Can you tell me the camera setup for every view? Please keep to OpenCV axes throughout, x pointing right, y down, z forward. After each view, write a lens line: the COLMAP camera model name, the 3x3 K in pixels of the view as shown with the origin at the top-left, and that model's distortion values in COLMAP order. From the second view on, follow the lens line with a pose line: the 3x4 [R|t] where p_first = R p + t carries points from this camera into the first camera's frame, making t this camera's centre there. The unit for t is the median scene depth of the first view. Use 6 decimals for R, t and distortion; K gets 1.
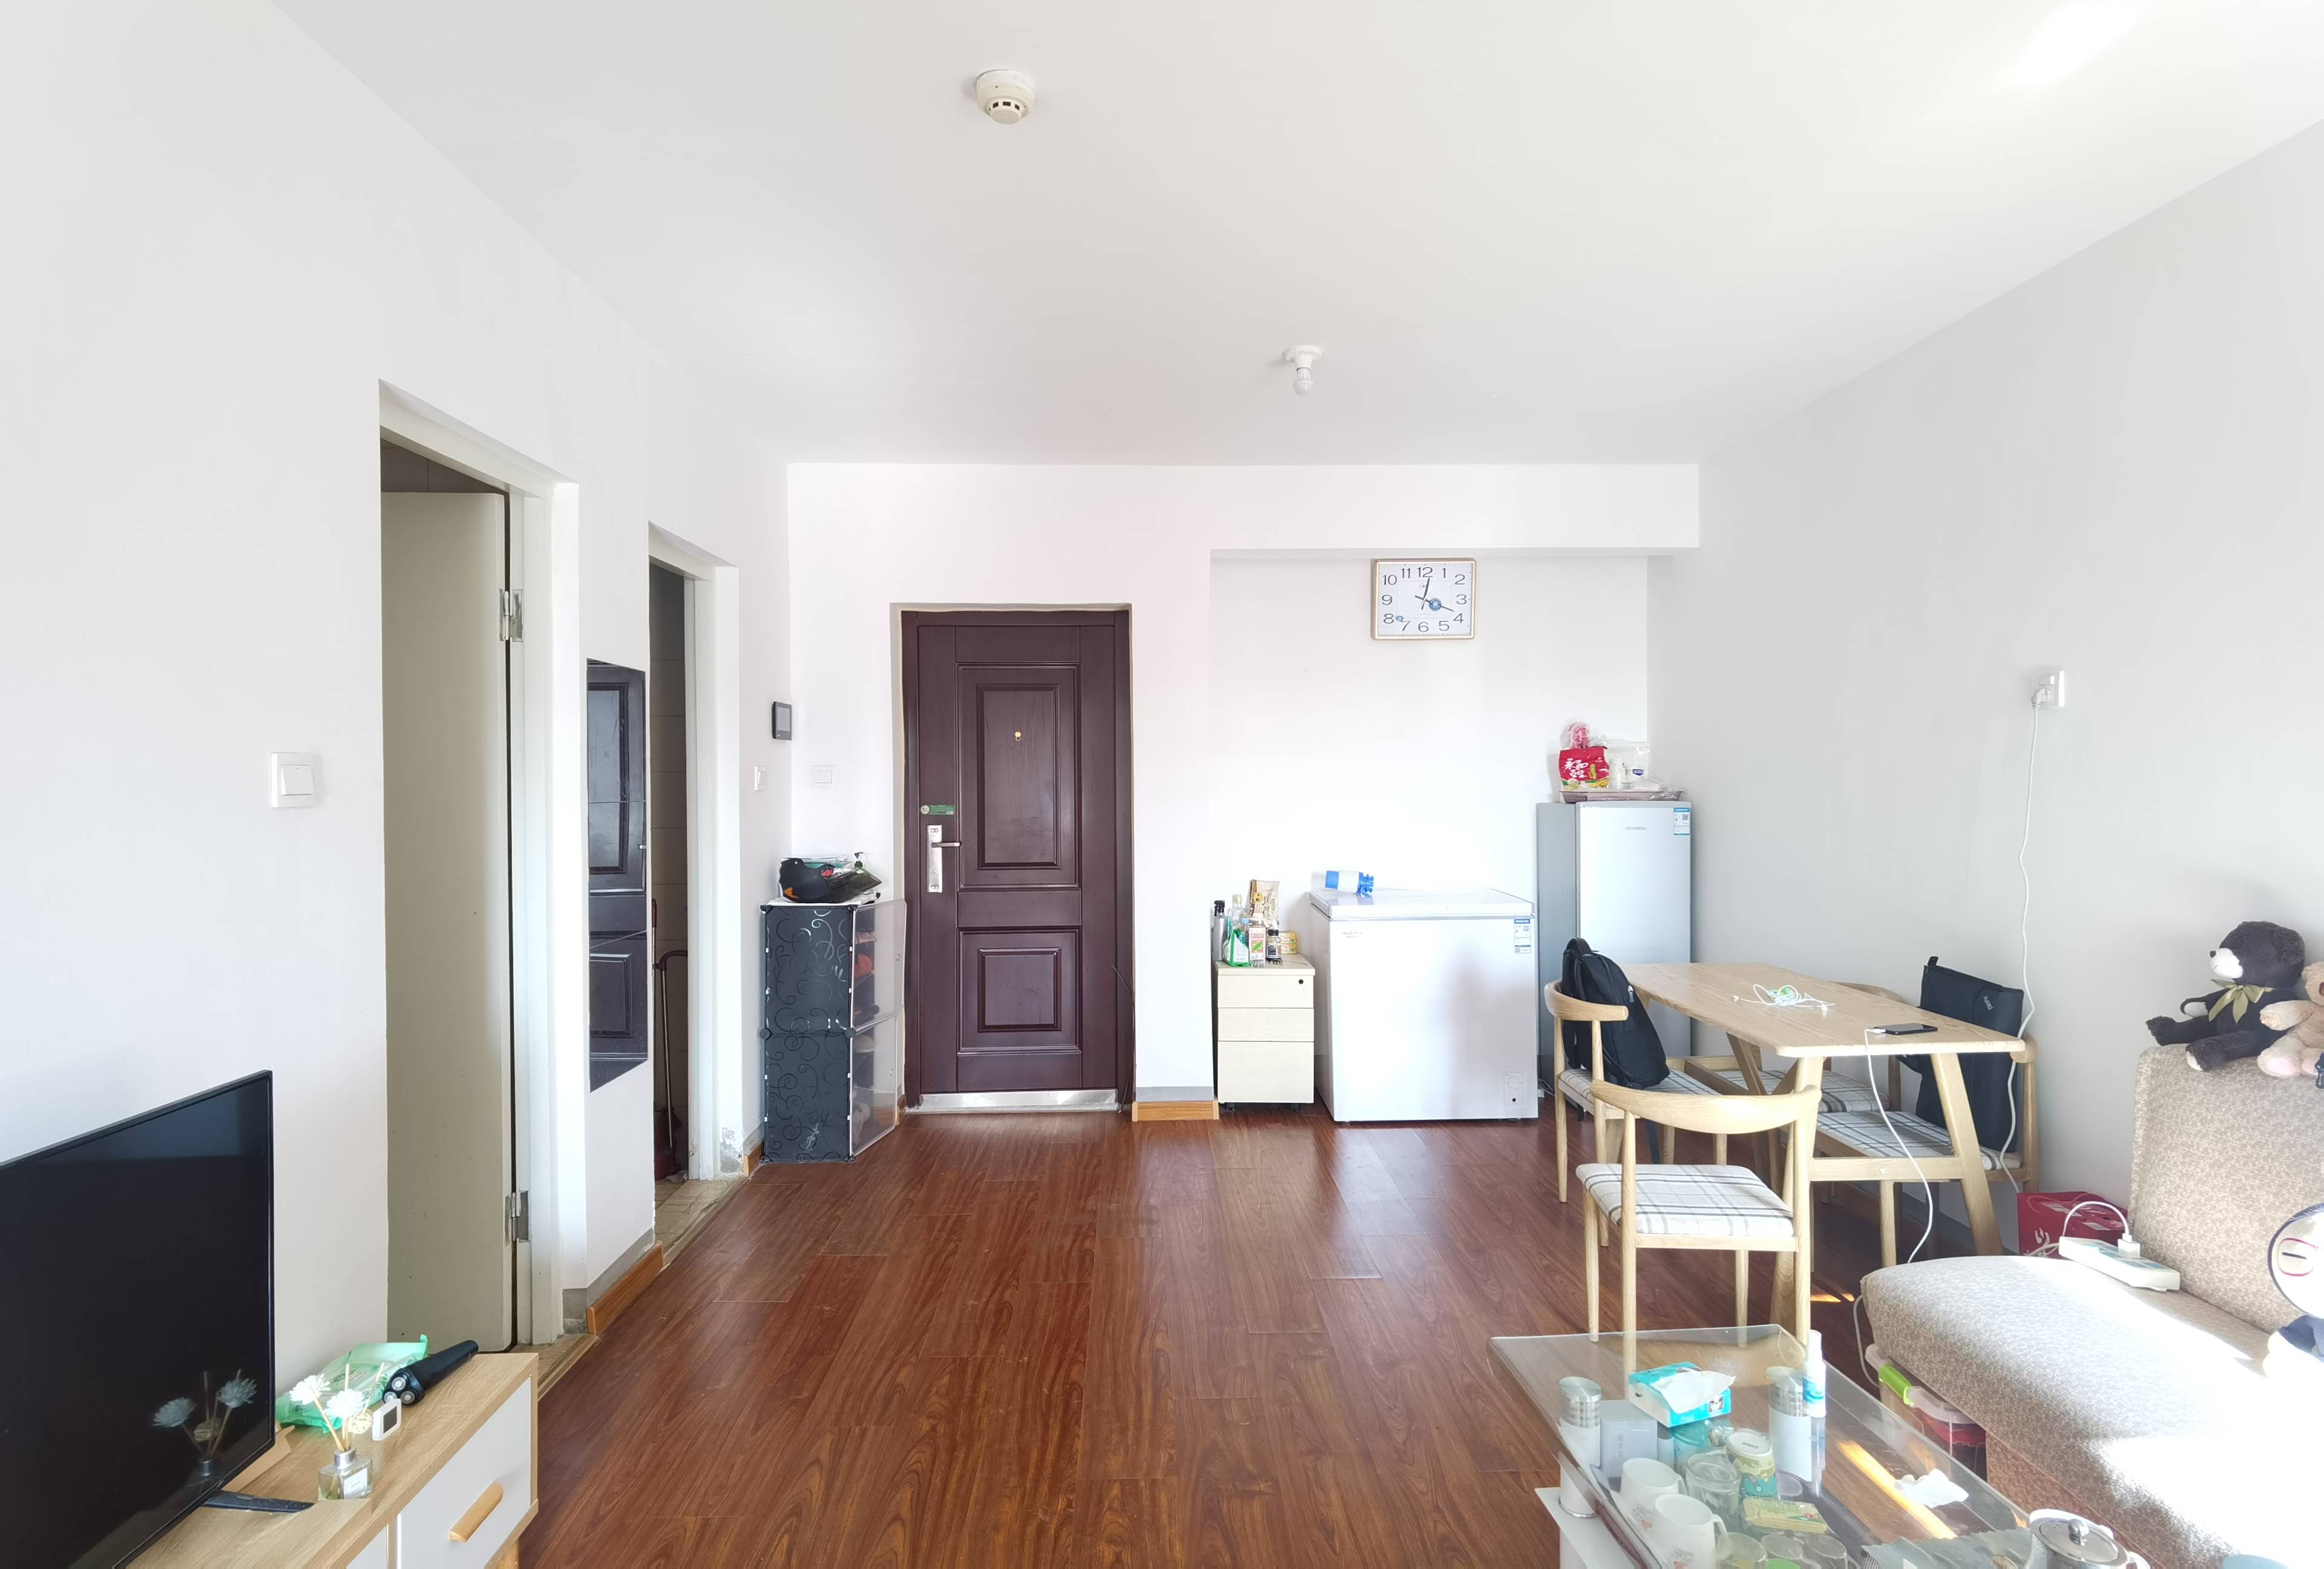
lens RADIAL K [[1256.0, 0, 1159.3], [0, 1256.0, 780.0], [0, 0, 1]] dist [0.030607, 0.000564]
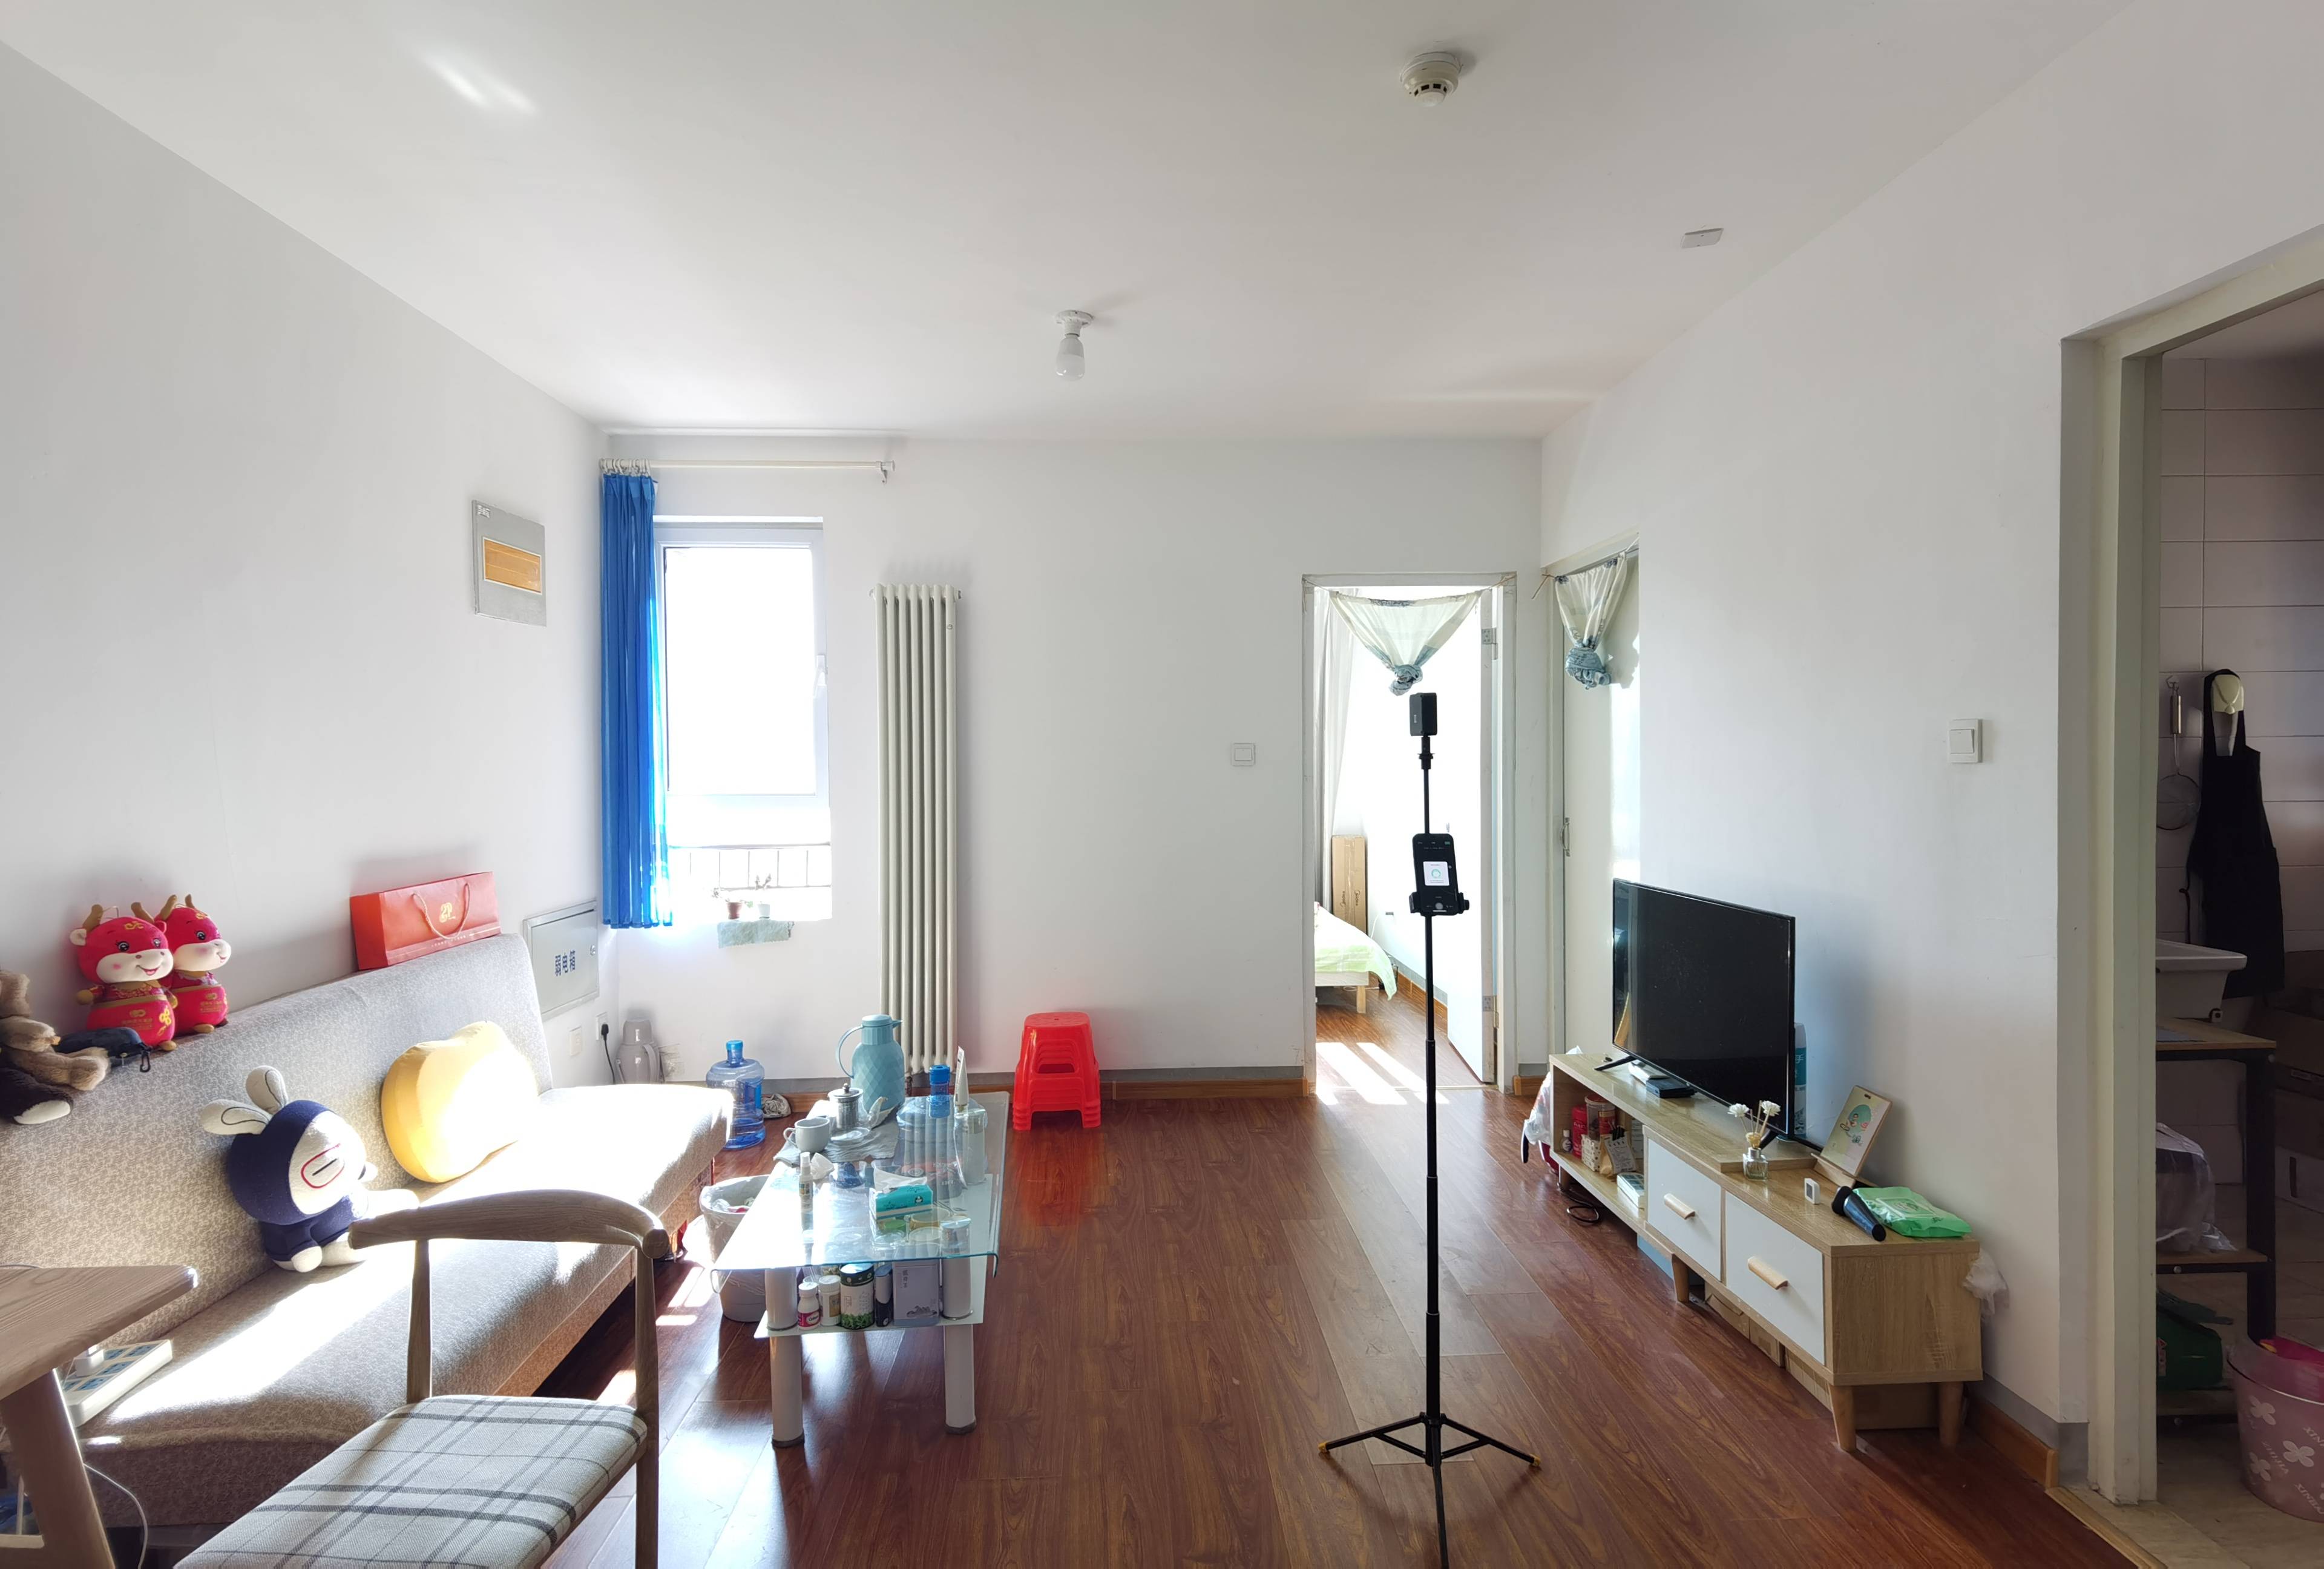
lens RADIAL K [[1256.0, 0, 1162.4], [0, 1256.0, 786.3], [0, 0, 1]] dist [0.030607, 0.000564]
pose [[-0.999396, 0.014801, -0.031432, 0.124820], [0.014131, 0.999671, 0.021420, 0.005134], [0.031739, 0.020963, -0.999276, 1.887344]]
